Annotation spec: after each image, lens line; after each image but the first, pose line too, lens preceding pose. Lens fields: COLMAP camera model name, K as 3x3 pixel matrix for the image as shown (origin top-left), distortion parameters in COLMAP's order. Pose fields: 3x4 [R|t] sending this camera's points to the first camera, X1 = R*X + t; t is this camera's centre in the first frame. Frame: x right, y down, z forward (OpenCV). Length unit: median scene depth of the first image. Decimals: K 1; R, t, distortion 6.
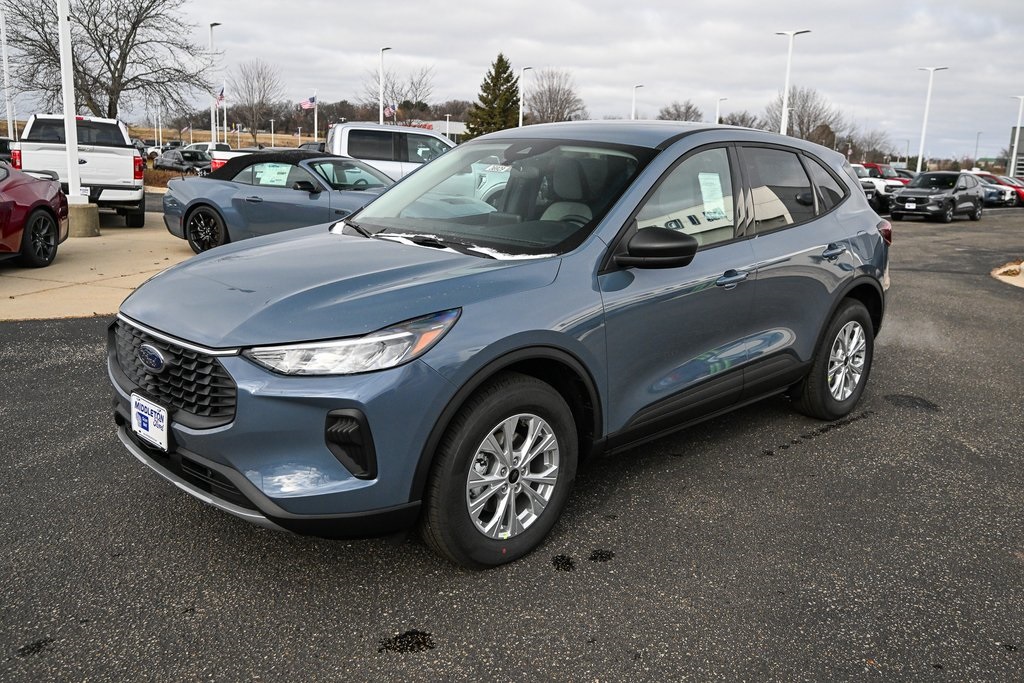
lens RADIAL K [[901.5, 0, 512.0], [0, 901.5, 341.5], [0, 0, 1]] dist [-0.004283, 0.002029]
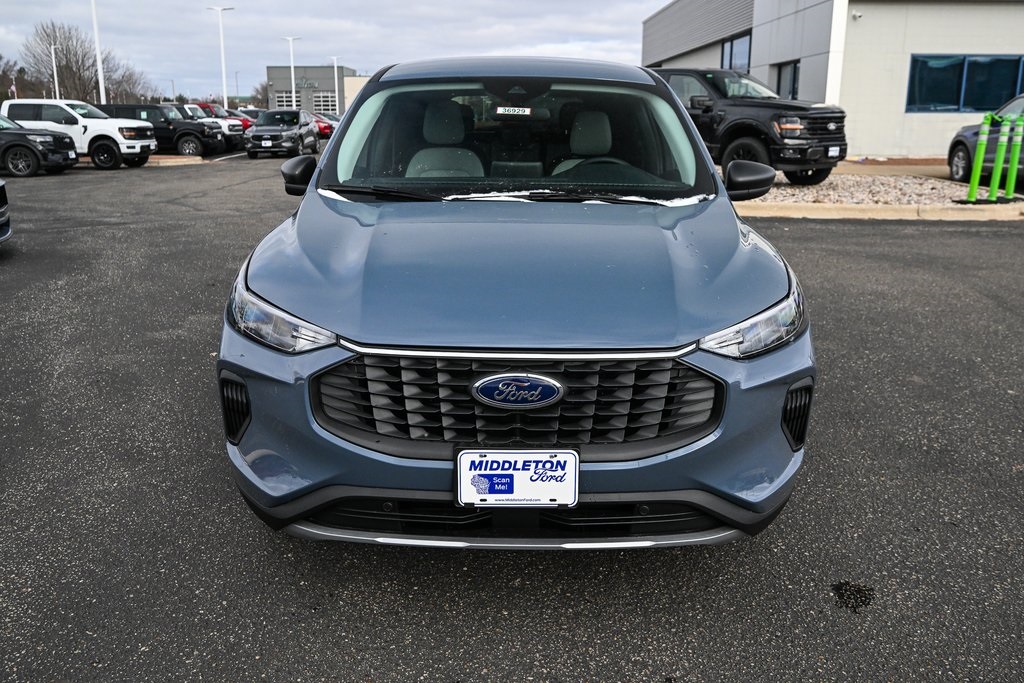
lens RADIAL K [[901.5, 0, 512.0], [0, 901.5, 341.5], [0, 0, 1]] dist [-0.004283, 0.002029]
pose [[0.696102, -0.212350, 0.685821, -0.120183], [0.169559, 0.976860, 0.130363, -0.015422], [-0.697633, 0.025541, 0.716000, 0.067097]]
